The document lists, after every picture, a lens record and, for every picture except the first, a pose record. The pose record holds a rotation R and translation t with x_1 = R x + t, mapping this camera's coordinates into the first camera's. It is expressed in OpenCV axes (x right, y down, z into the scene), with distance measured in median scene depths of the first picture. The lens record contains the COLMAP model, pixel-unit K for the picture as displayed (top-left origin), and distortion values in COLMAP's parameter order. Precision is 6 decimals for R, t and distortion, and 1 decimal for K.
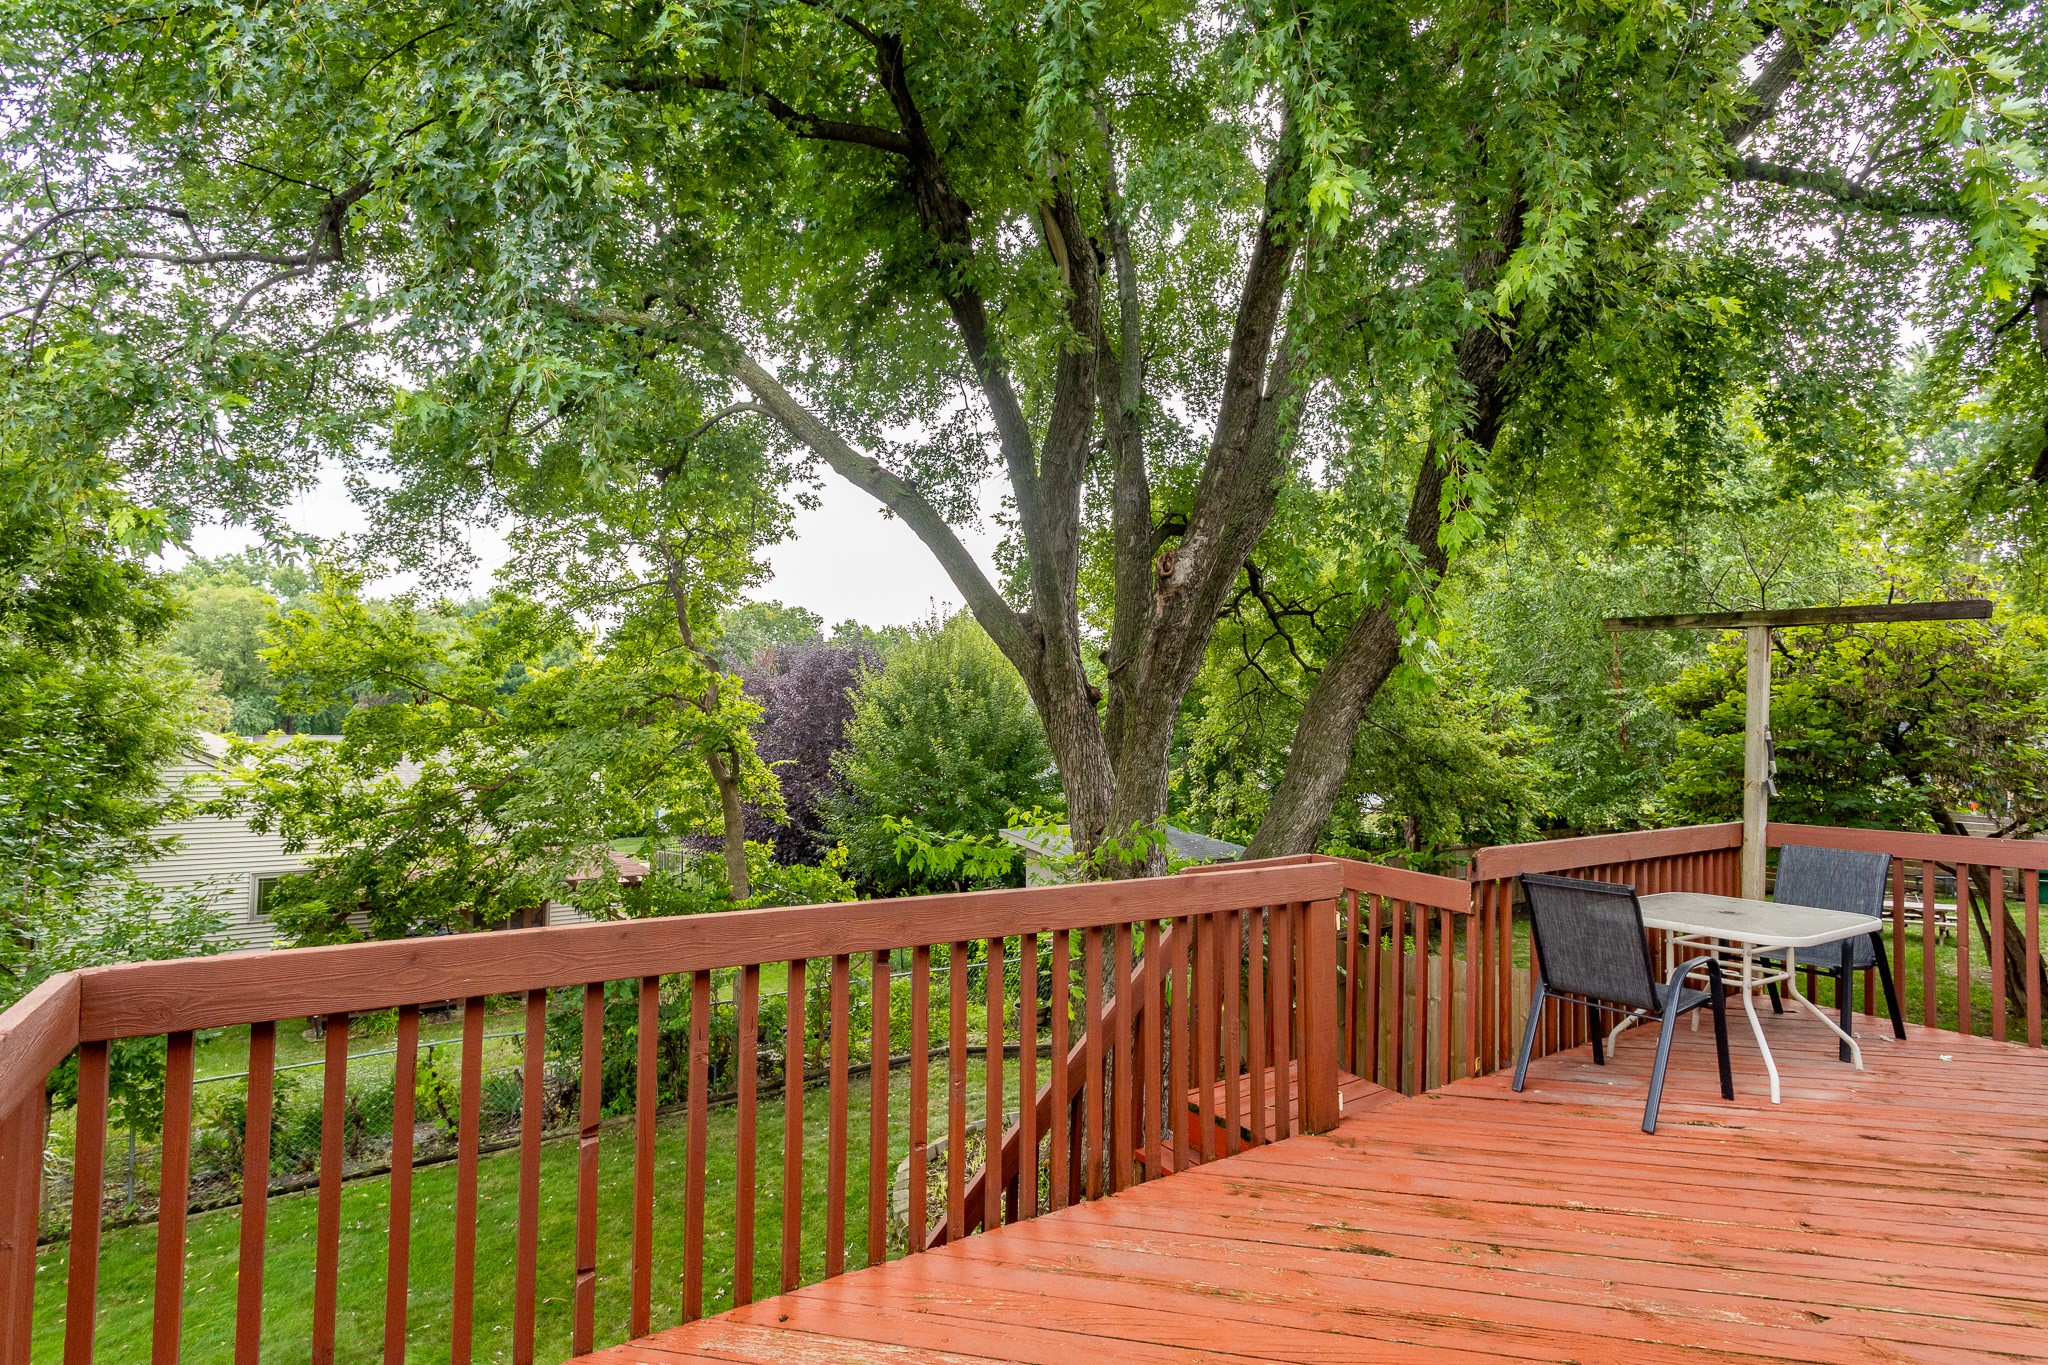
lens RADIAL K [[988.8, 0, 1026.5], [0, 988.8, 692.1], [0, 0, 1]] dist [-0.001864, 0.006551]
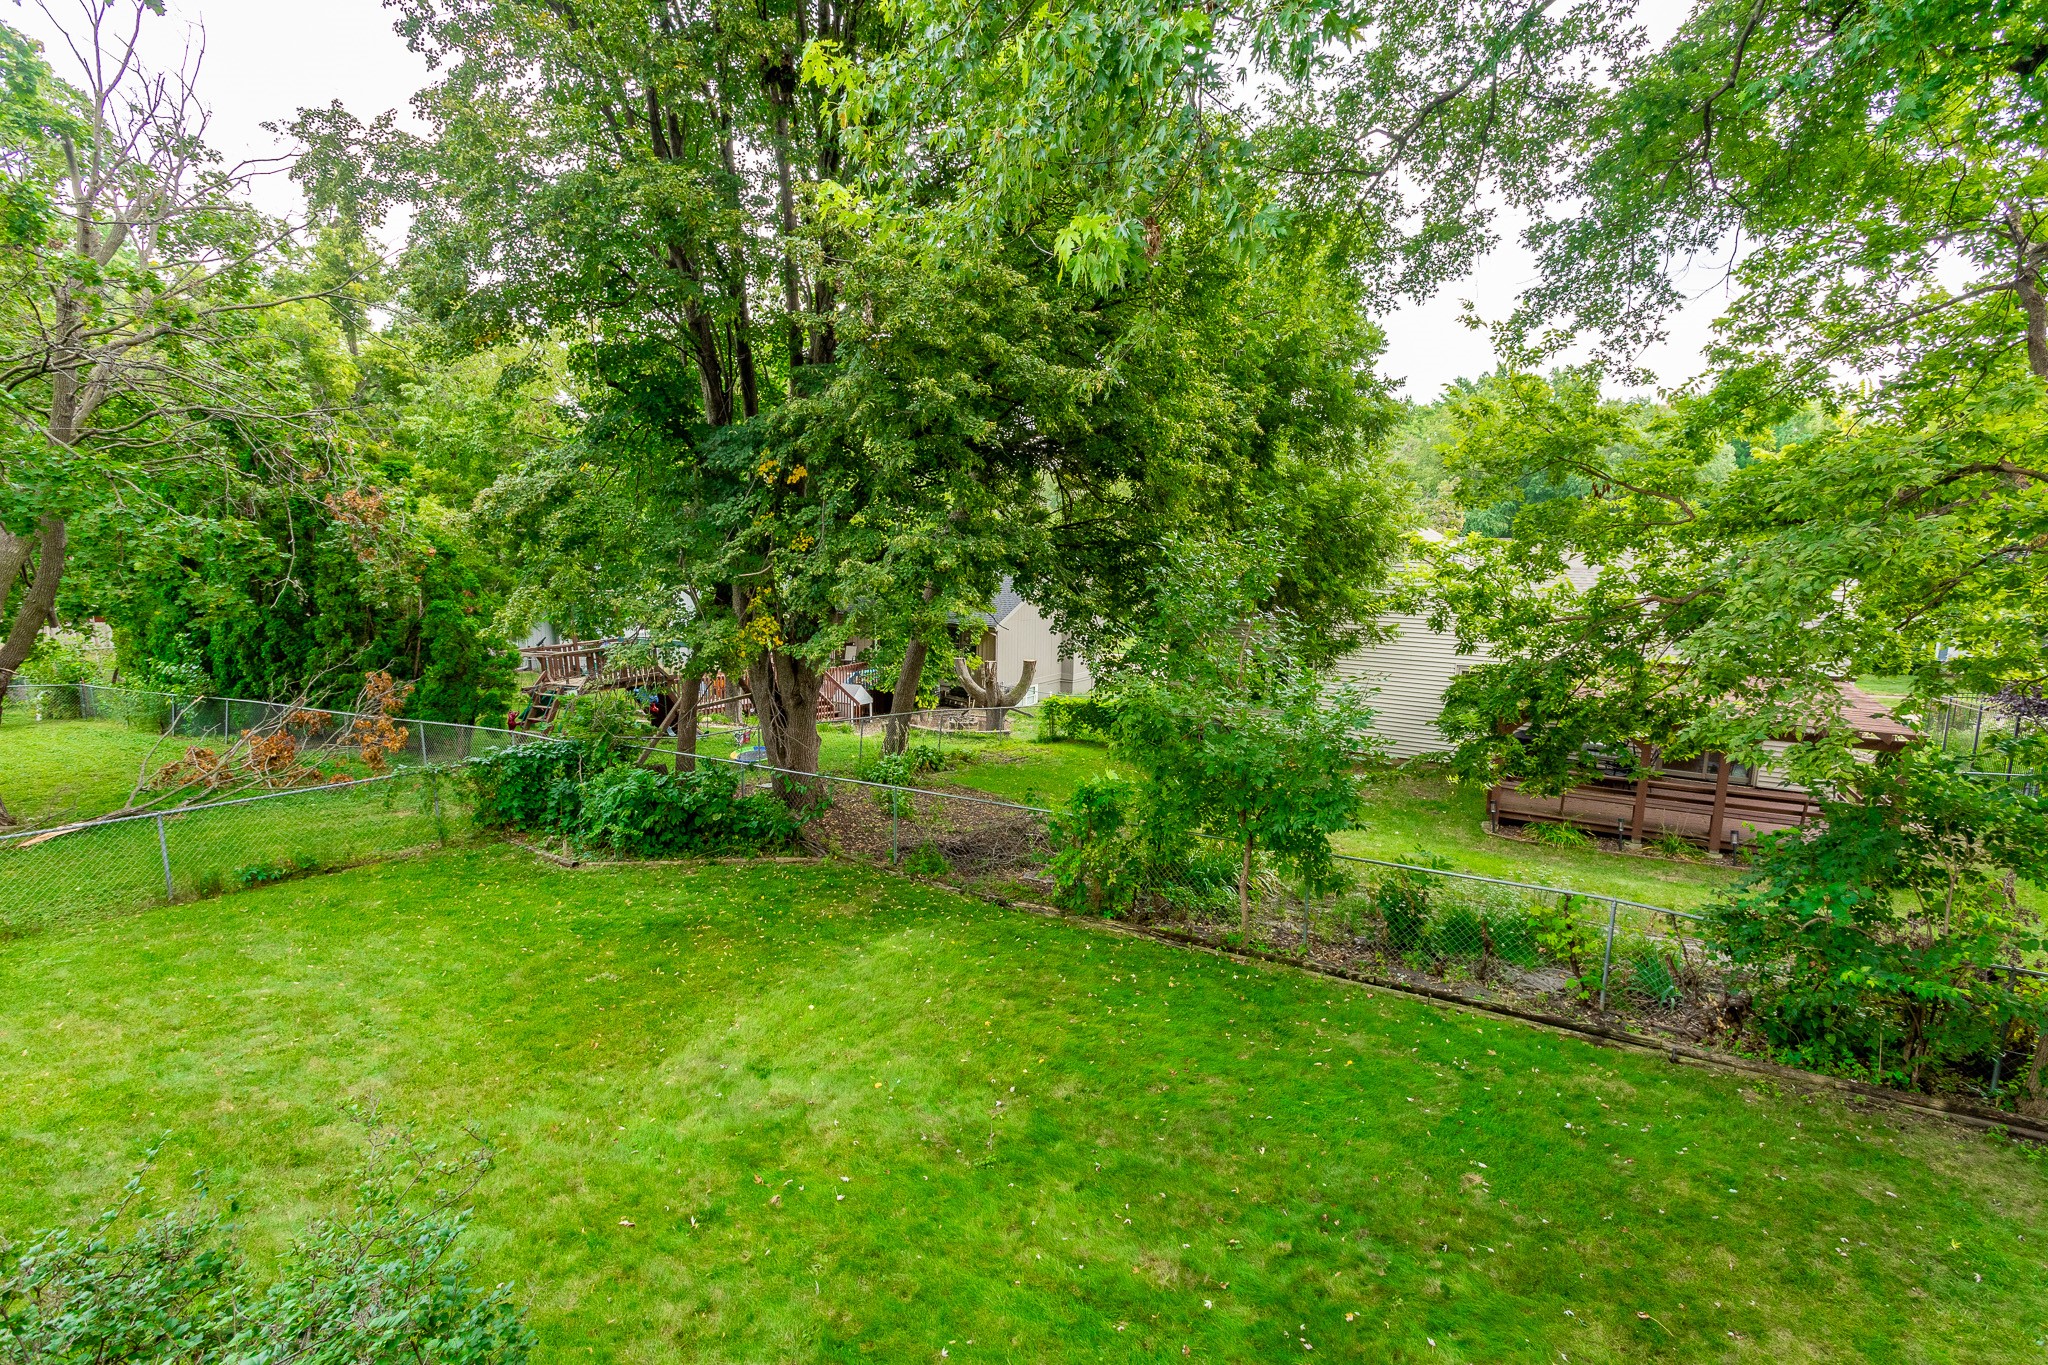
lens RADIAL K [[988.8, 0, 1026.5], [0, 988.8, 692.1], [0, 0, 1]] dist [-0.001864, 0.006551]
pose [[0.446147, 0.146791, -0.882839, -0.056658], [0.027723, 0.983717, 0.177574, 0.011911], [0.894530, -0.103699, 0.434813, 0.165734]]
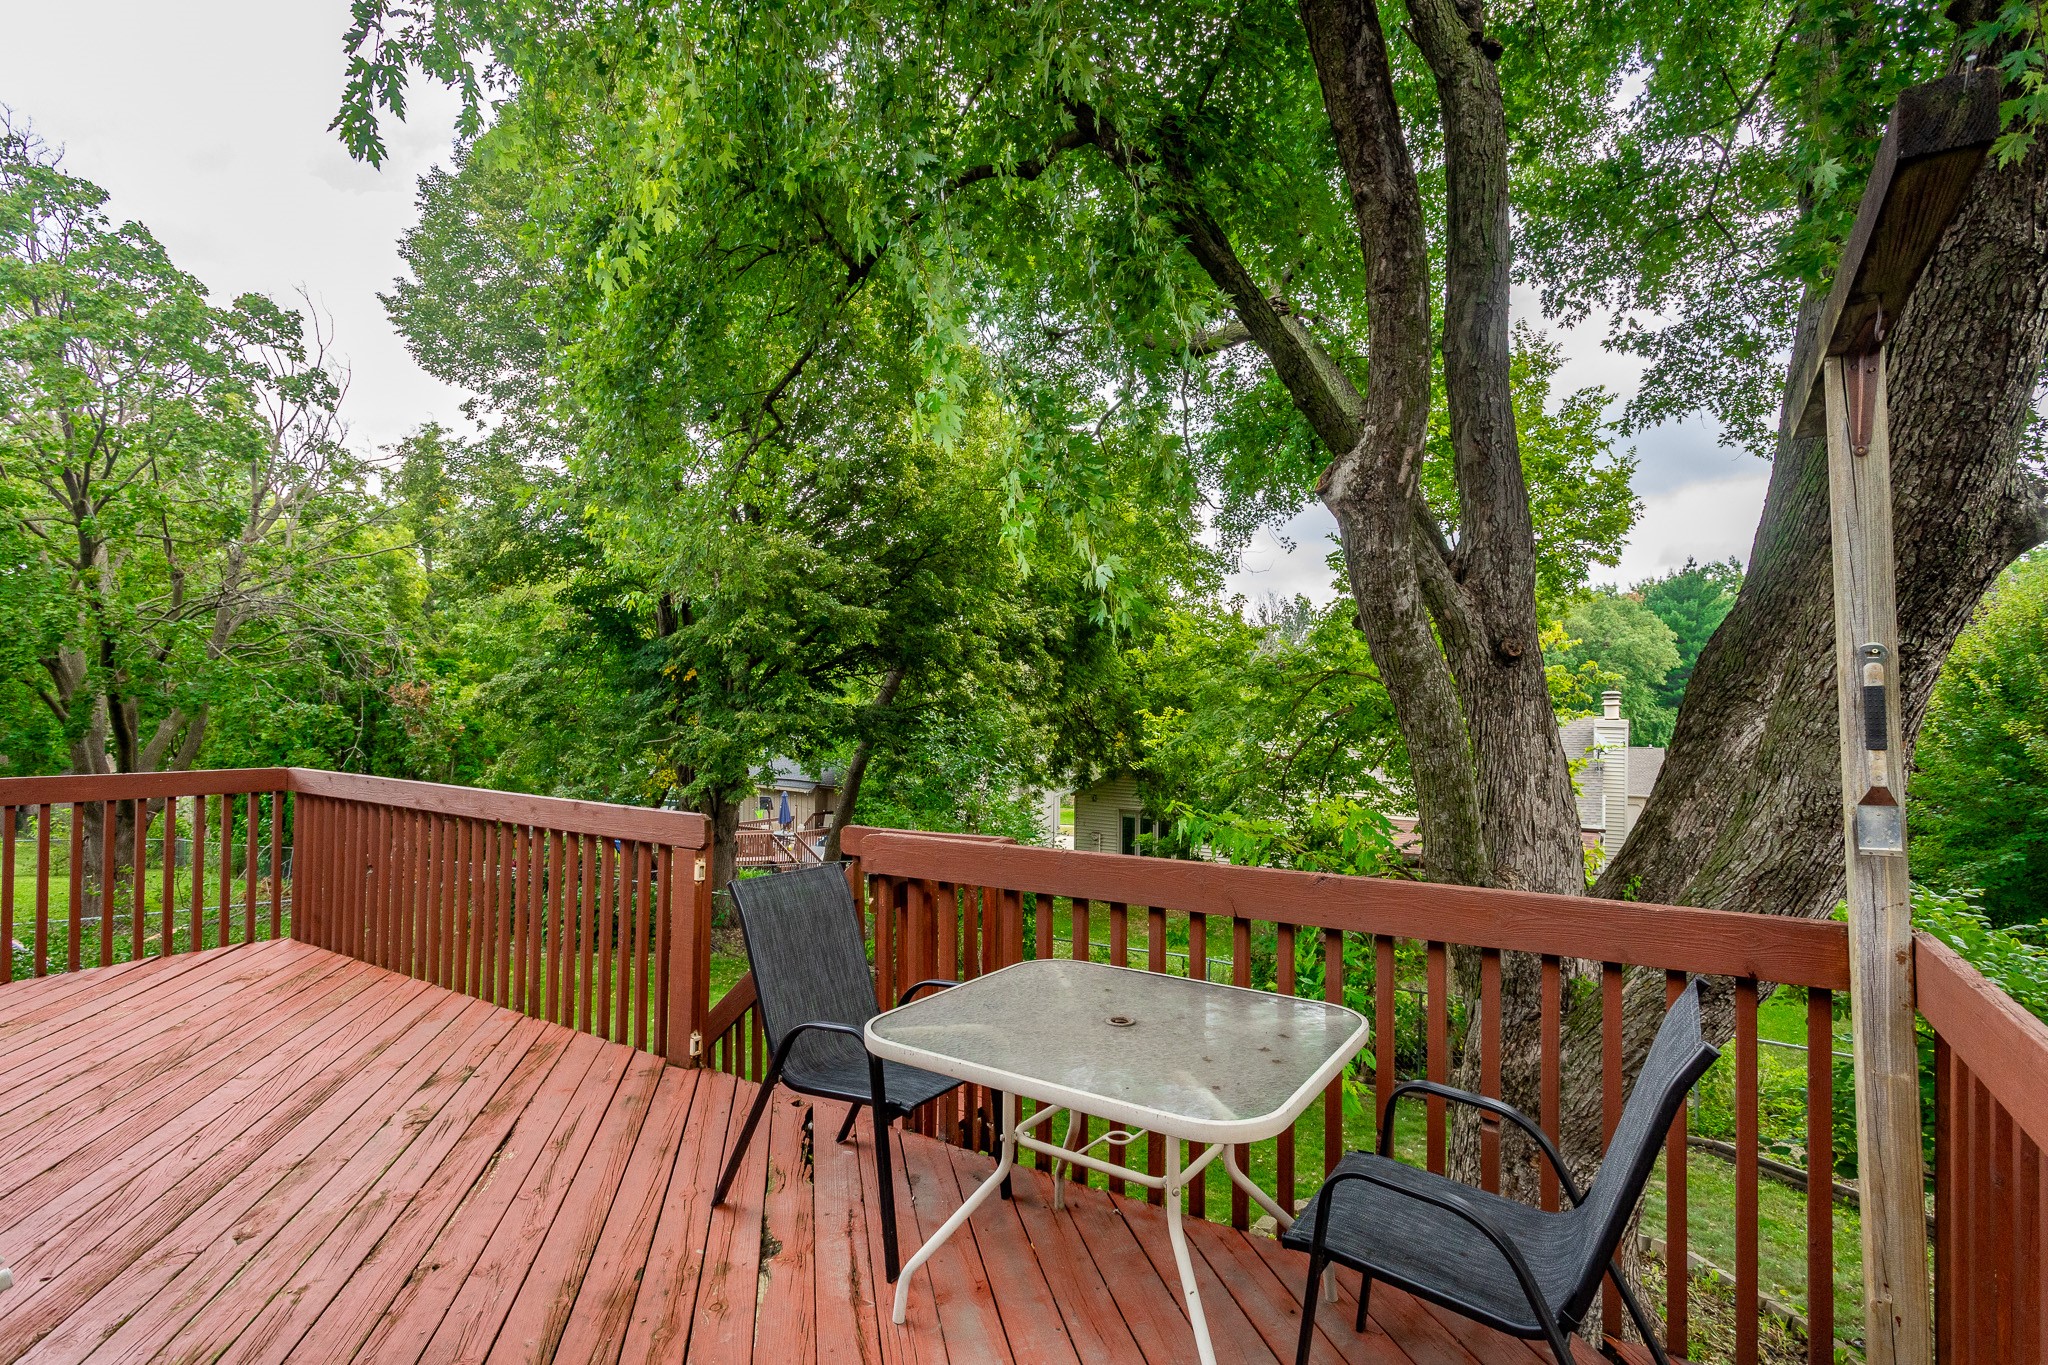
lens RADIAL K [[1006.9, 0, 1025.2], [0, 1006.9, 685.1], [0, 0, 1]] dist [-0.002866, -0.000084]
pose [[0.402484, -0.023121, -0.915135, 0.375496], [0.032350, 0.999416, -0.011023, 0.015668], [0.914855, -0.025168, 0.402997, 0.238165]]
